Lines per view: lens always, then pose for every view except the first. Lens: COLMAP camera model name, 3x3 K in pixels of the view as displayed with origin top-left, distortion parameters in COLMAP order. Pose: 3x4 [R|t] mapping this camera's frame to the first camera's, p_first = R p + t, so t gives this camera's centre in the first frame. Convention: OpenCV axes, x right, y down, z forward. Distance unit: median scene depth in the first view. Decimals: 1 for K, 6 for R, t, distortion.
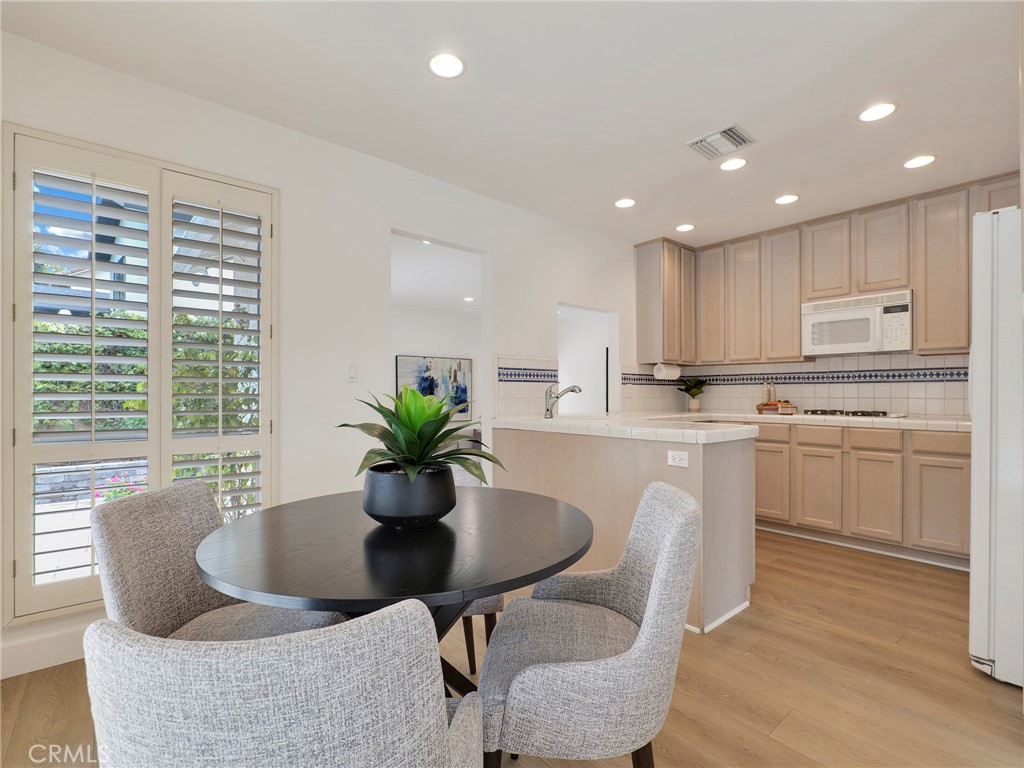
lens RADIAL K [[483.3, 0, 510.8], [0, 483.3, 385.4], [0, 0, 1]] dist [-0.012866, 0.001149]
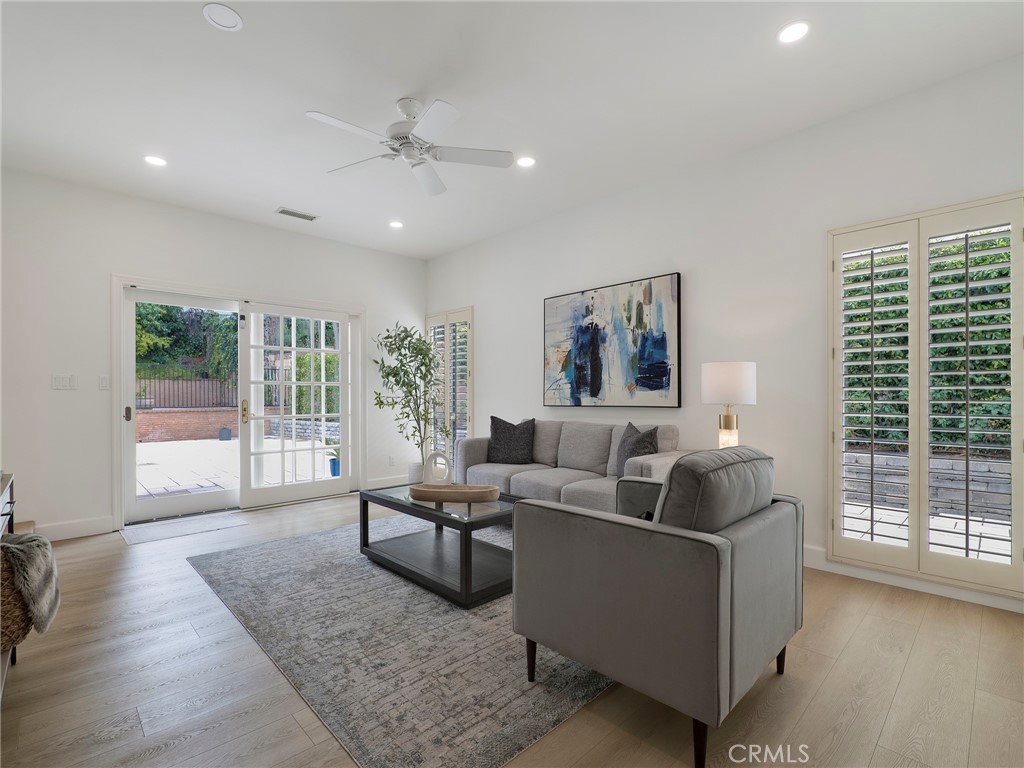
lens RADIAL K [[483.3, 0, 510.8], [0, 483.3, 385.4], [0, 0, 1]] dist [-0.012866, 0.001149]
pose [[0.076775, -0.021451, -0.996818, 0.376926], [0.021323, 0.999575, -0.019868, 0.061153], [0.996820, -0.019729, 0.077199, 0.857183]]
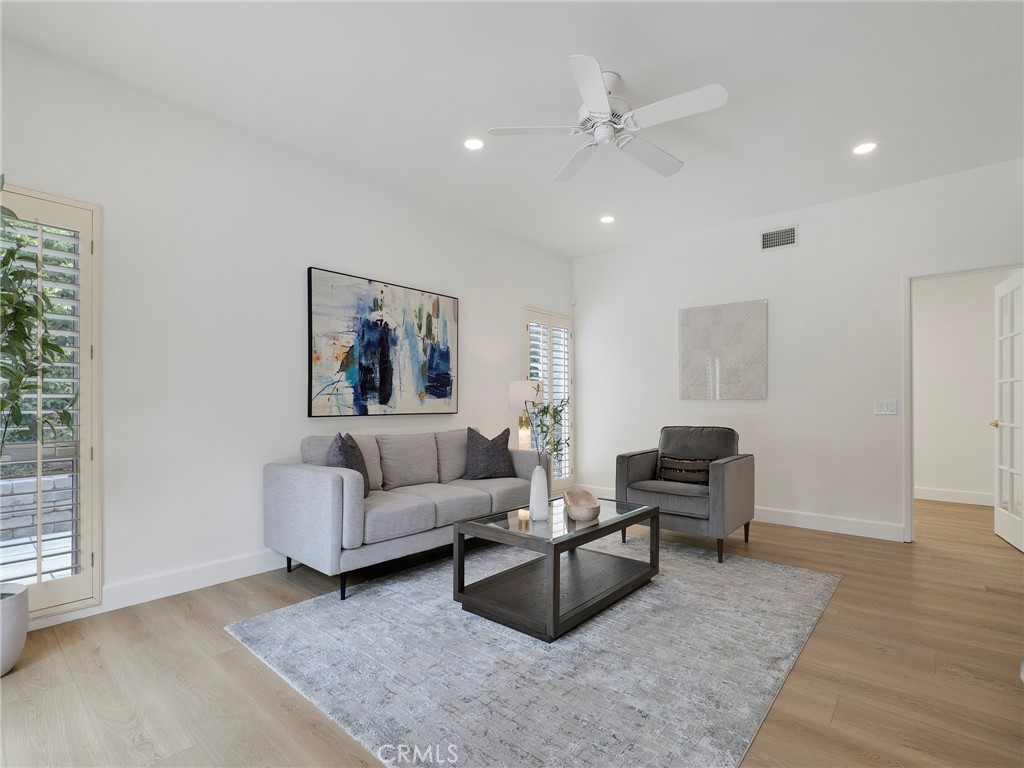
lens RADIAL K [[490.9, 0, 511.5], [0, 490.9, 400.8], [0, 0, 1]] dist [-0.029629, 0.015950]
pose [[0.987026, 0.001710, 0.160549, -0.115657], [-0.003648, 0.999924, 0.011781, 0.055626], [-0.160517, -0.012214, 0.986958, 0.485473]]
